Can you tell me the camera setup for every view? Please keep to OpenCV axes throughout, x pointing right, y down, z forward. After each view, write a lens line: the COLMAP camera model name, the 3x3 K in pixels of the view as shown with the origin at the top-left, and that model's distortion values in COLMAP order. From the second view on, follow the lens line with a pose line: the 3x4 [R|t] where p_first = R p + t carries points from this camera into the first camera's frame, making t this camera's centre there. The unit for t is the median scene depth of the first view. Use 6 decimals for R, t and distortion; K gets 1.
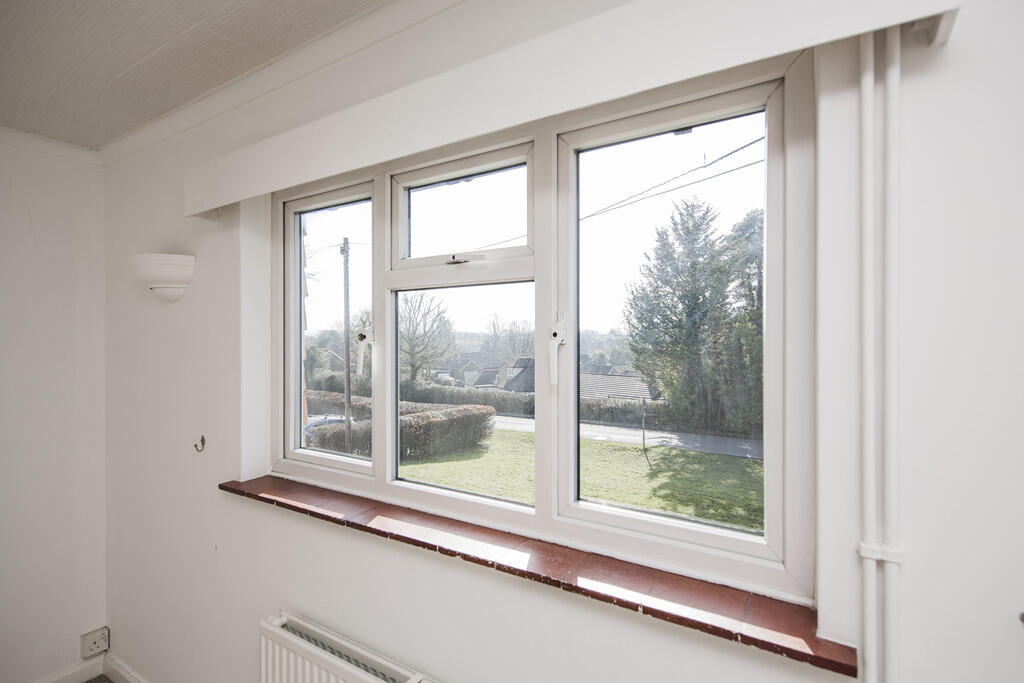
lens RADIAL K [[509.1, 0, 512.0], [0, 509.1, 341.5], [0, 0, 1]] dist [-0.000202, -0.000013]
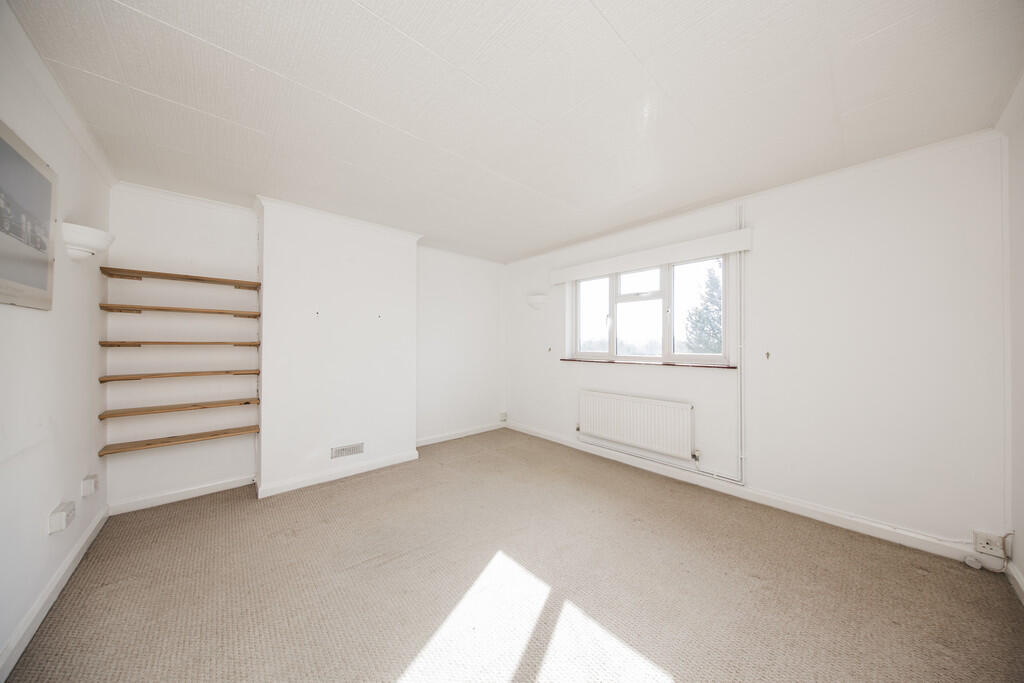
lens RADIAL K [[324.1, 0, 512.0], [0, 324.1, 341.5], [0, 0, 1]] dist [-0.001308, -0.000218]
pose [[0.964412, 0.001338, -0.264399, -0.225529], [-0.004357, 0.999932, -0.010832, 0.137666], [0.264367, 0.011598, 0.964353, -0.967420]]
